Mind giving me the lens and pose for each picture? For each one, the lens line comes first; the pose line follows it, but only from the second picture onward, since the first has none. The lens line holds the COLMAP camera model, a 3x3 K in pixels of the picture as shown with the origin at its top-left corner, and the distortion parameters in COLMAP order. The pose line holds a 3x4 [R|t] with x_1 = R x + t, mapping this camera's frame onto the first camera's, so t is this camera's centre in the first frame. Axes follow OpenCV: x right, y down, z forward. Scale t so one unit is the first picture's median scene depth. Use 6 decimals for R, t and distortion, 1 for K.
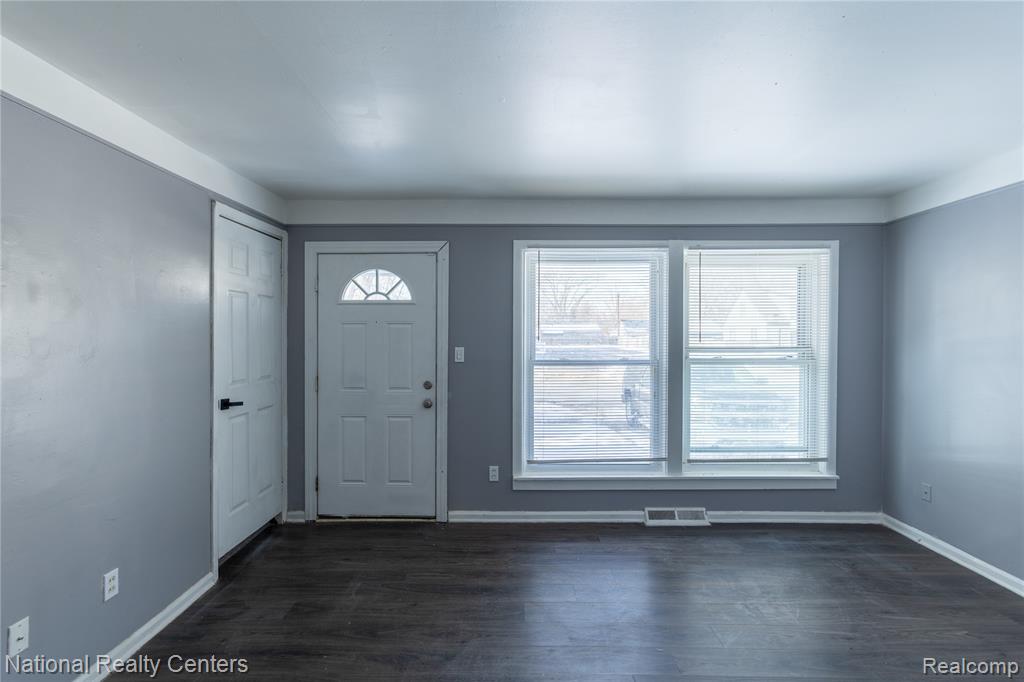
lens RADIAL K [[479.2, 0, 512.0], [0, 479.2, 341.0], [0, 0, 1]] dist [0.003272, 0.001394]
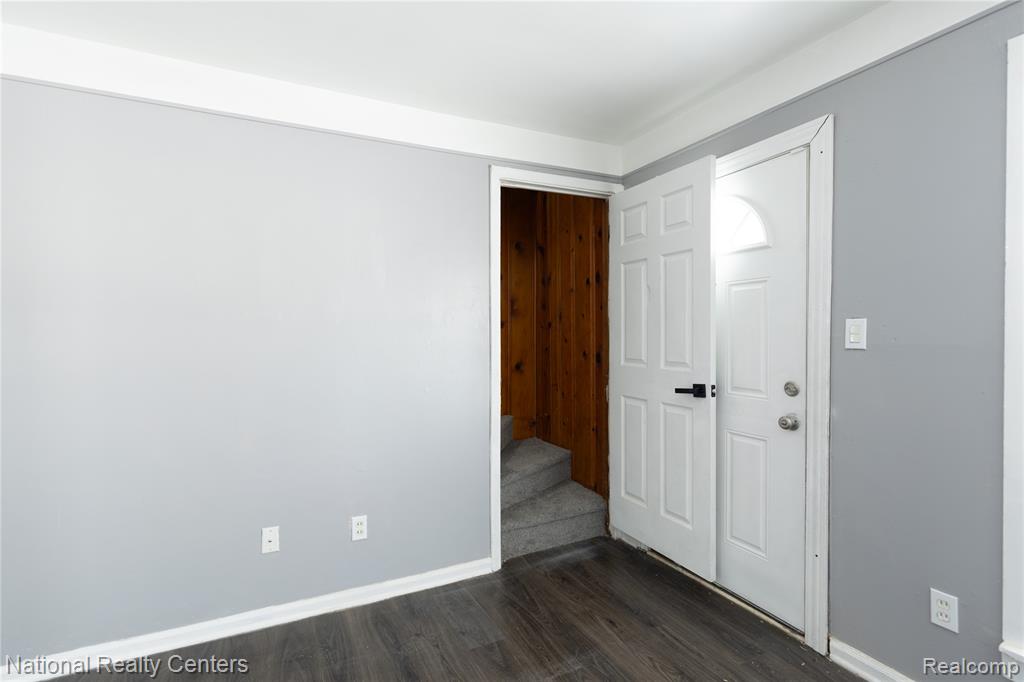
lens RADIAL K [[479.2, 0, 512.0], [0, 479.2, 341.0], [0, 0, 1]] dist [0.003272, 0.001394]
pose [[0.435738, 0.004129, -0.900064, 0.184926], [-0.005407, 0.999983, 0.001969, 0.037562], [0.900057, 0.004008, 0.435753, 0.471685]]
